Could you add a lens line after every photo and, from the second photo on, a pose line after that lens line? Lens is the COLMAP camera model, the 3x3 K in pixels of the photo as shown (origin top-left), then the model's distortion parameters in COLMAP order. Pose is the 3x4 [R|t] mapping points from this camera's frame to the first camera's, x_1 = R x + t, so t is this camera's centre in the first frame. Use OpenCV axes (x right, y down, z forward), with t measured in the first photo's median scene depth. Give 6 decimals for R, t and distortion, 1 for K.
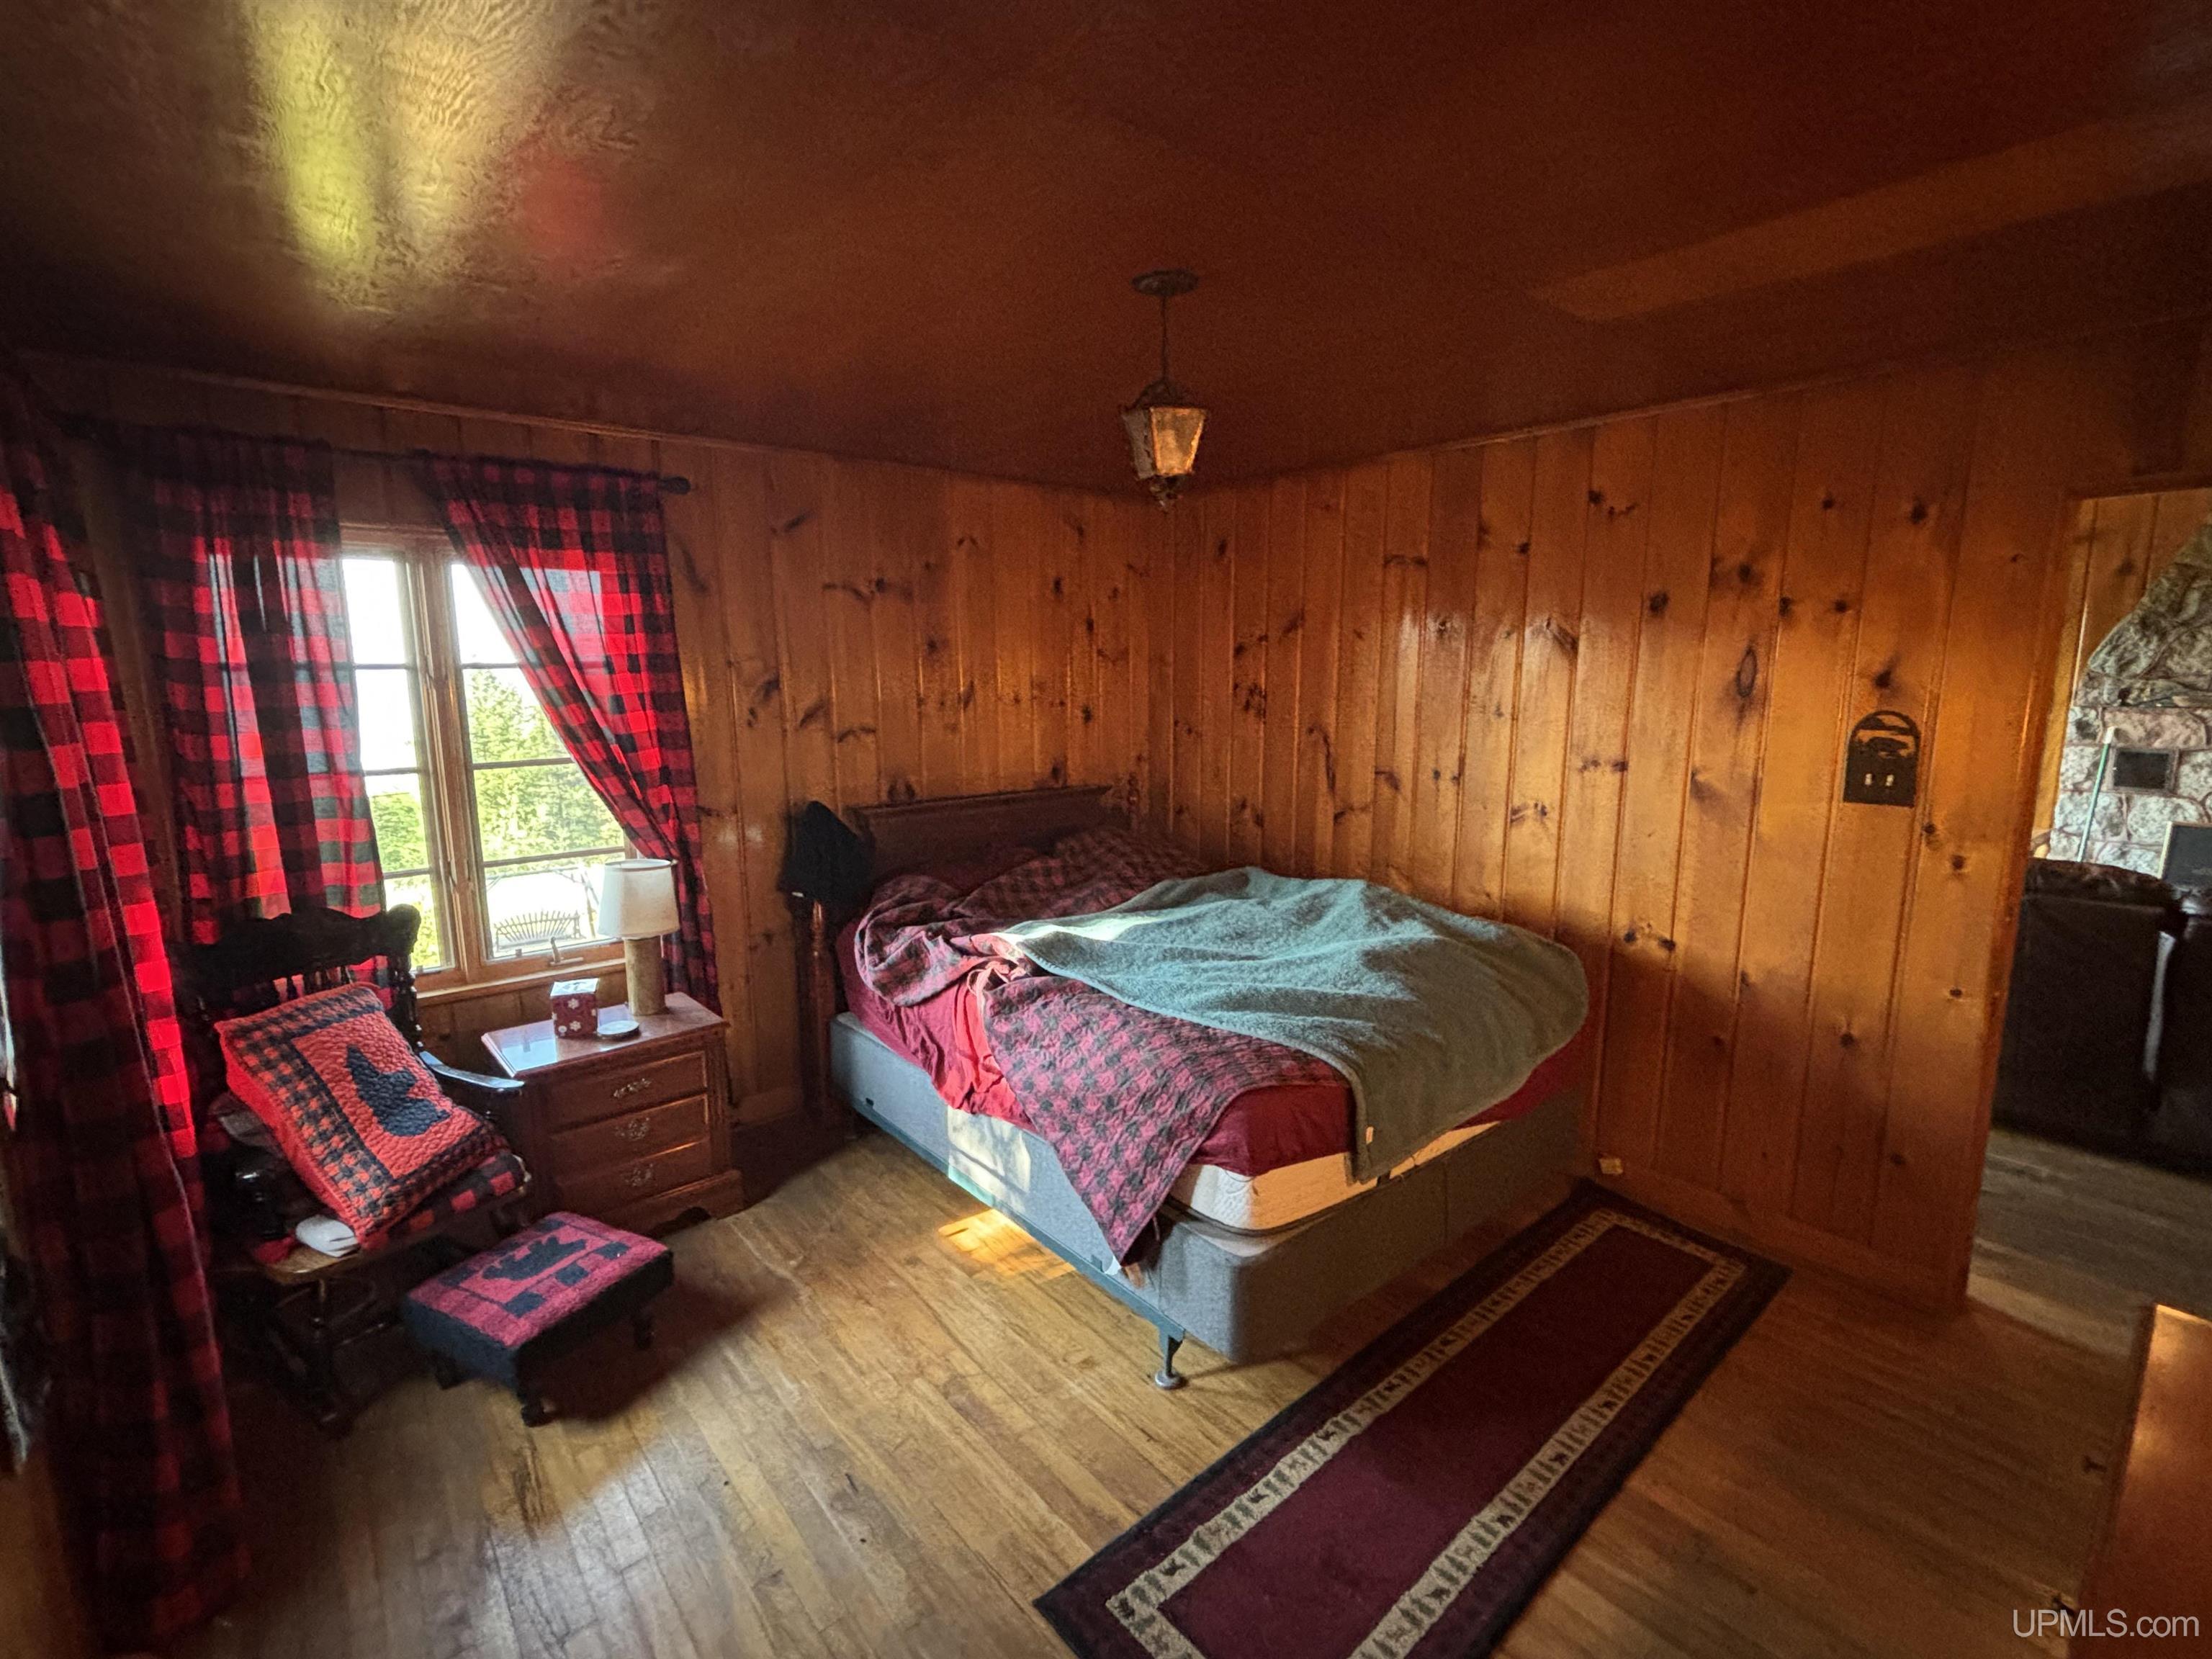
lens RADIAL K [[1008.5, 0, 1106.0], [0, 1008.5, 829.5], [0, 0, 1]] dist [-0.000355, -0.000176]
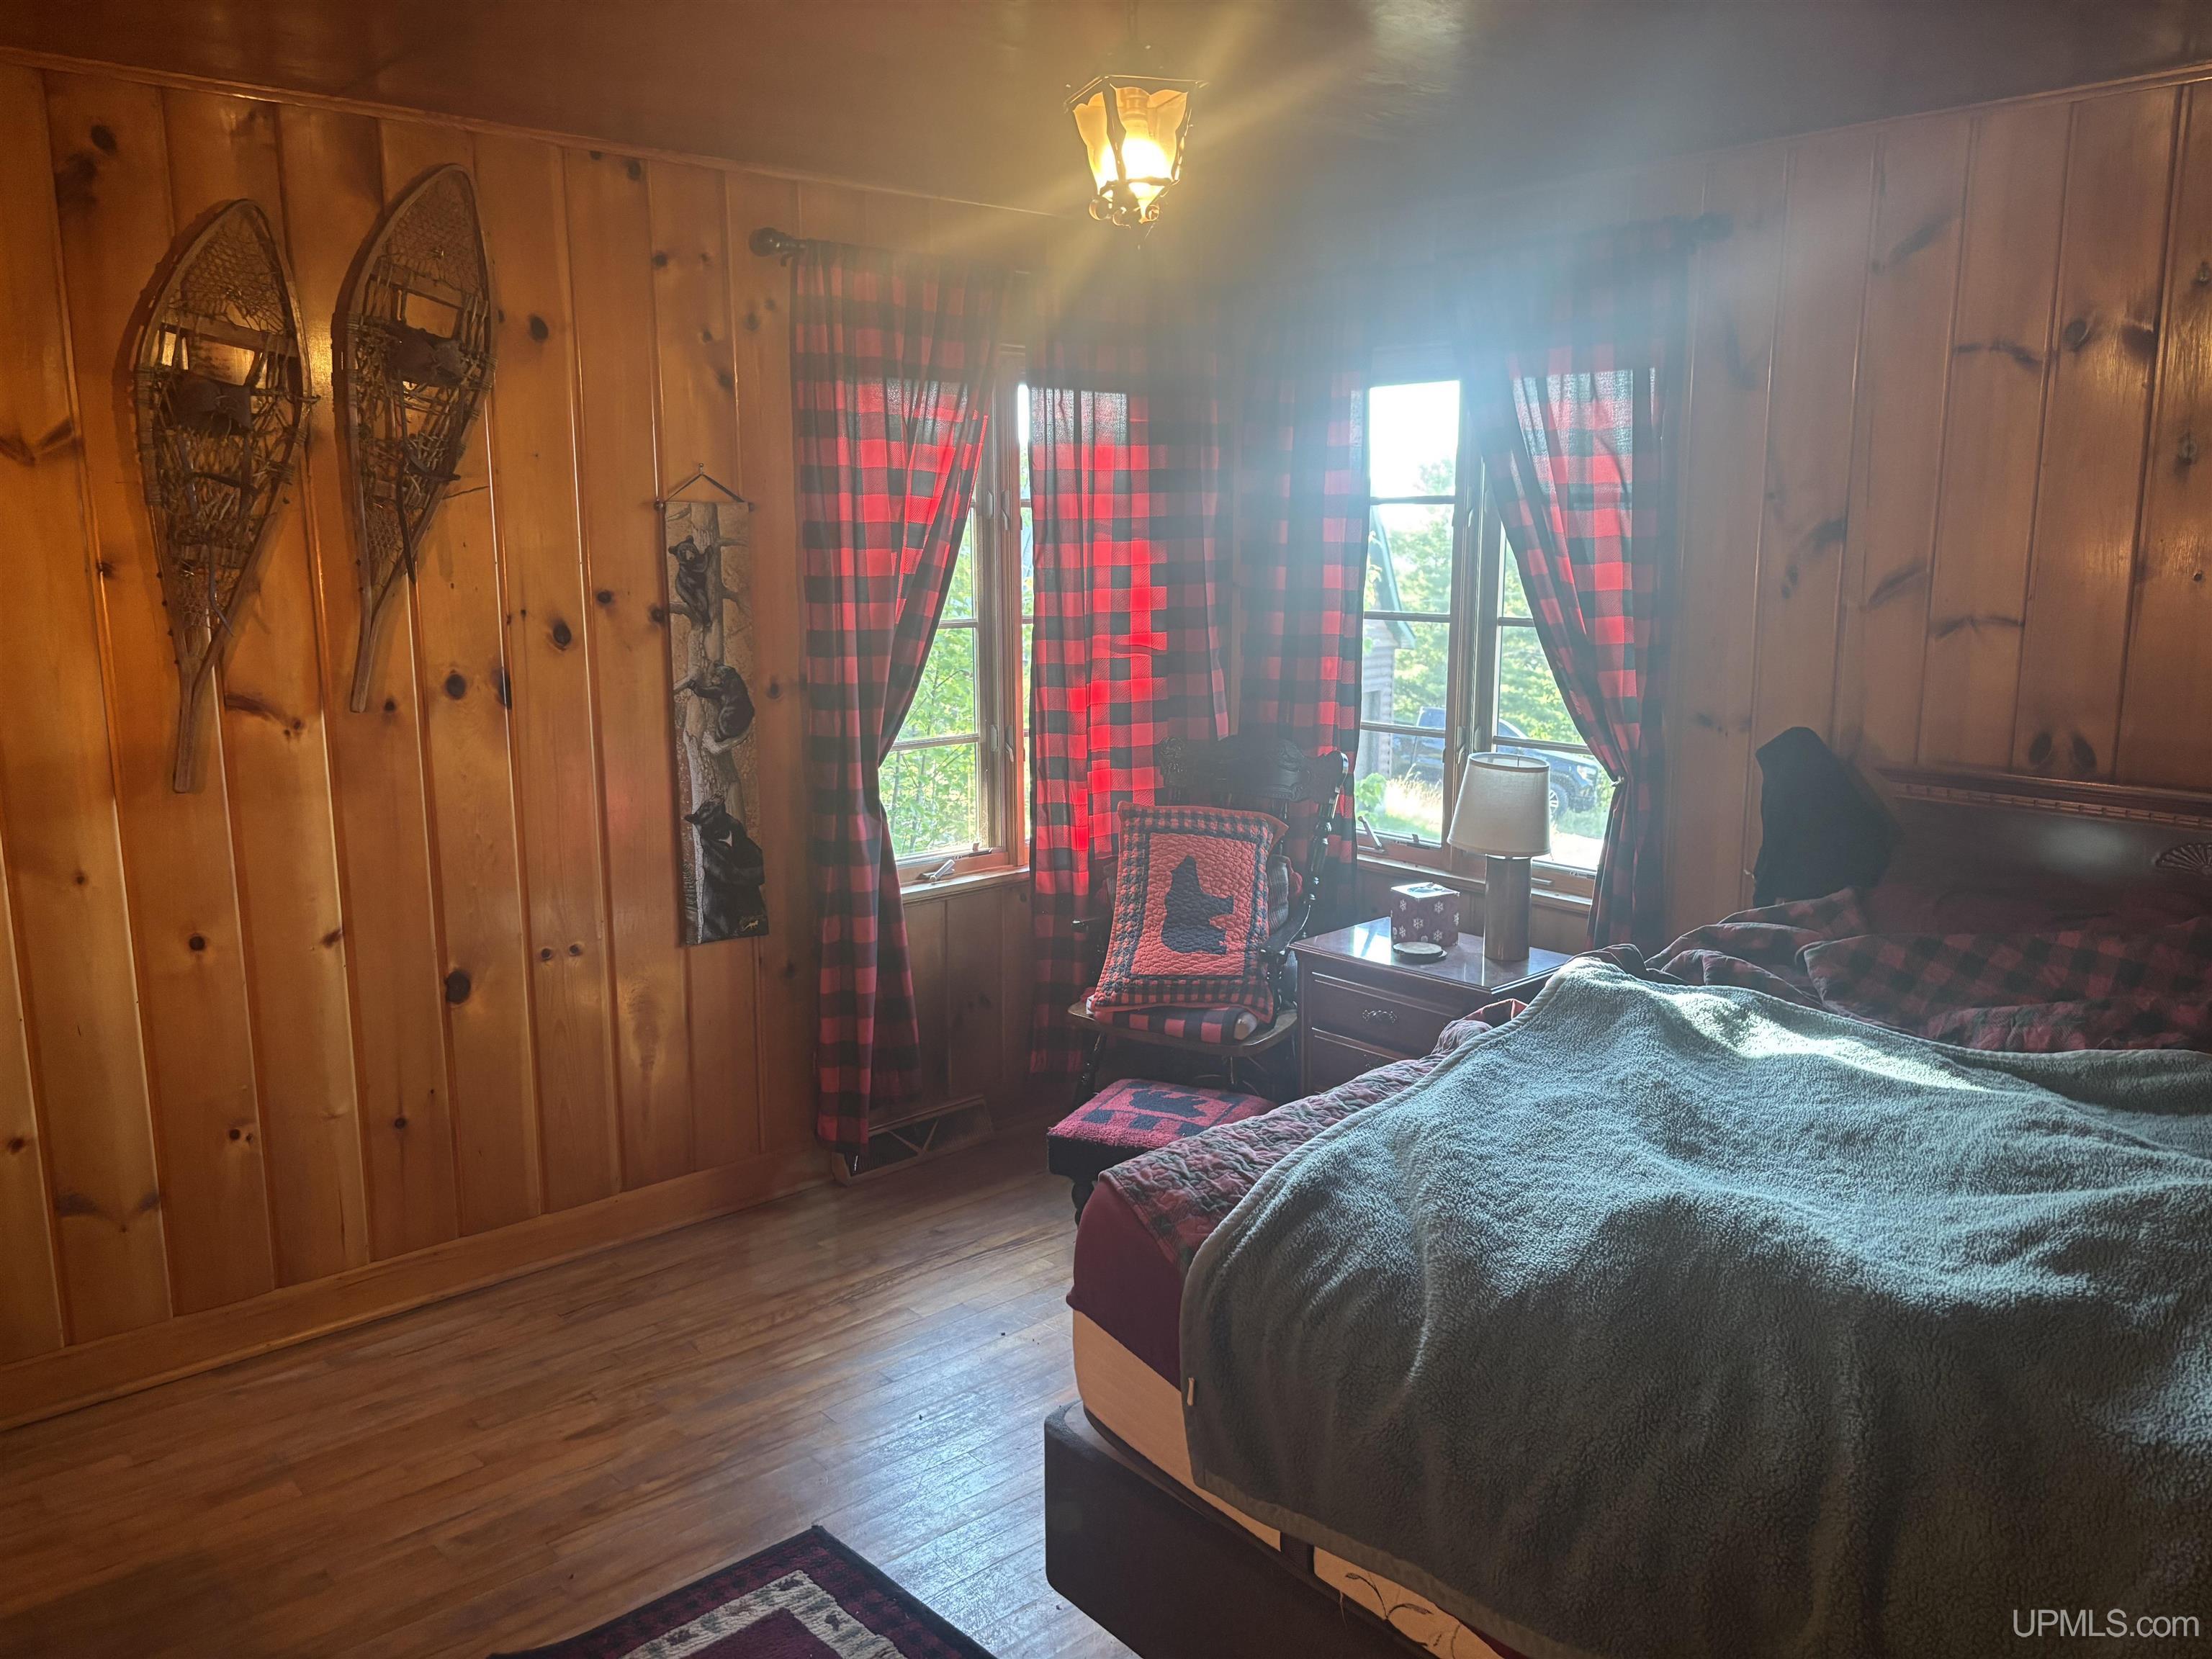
lens RADIAL K [[1639.9, 0, 1106.0], [0, 1639.9, 829.5], [0, 0, 1]] dist [0.048299, -0.095141]
pose [[0.016012, 0.182263, -0.983119, 0.855942], [-0.161161, 0.970860, 0.177366, -0.098061], [0.986798, 0.155600, 0.044919, 0.730068]]
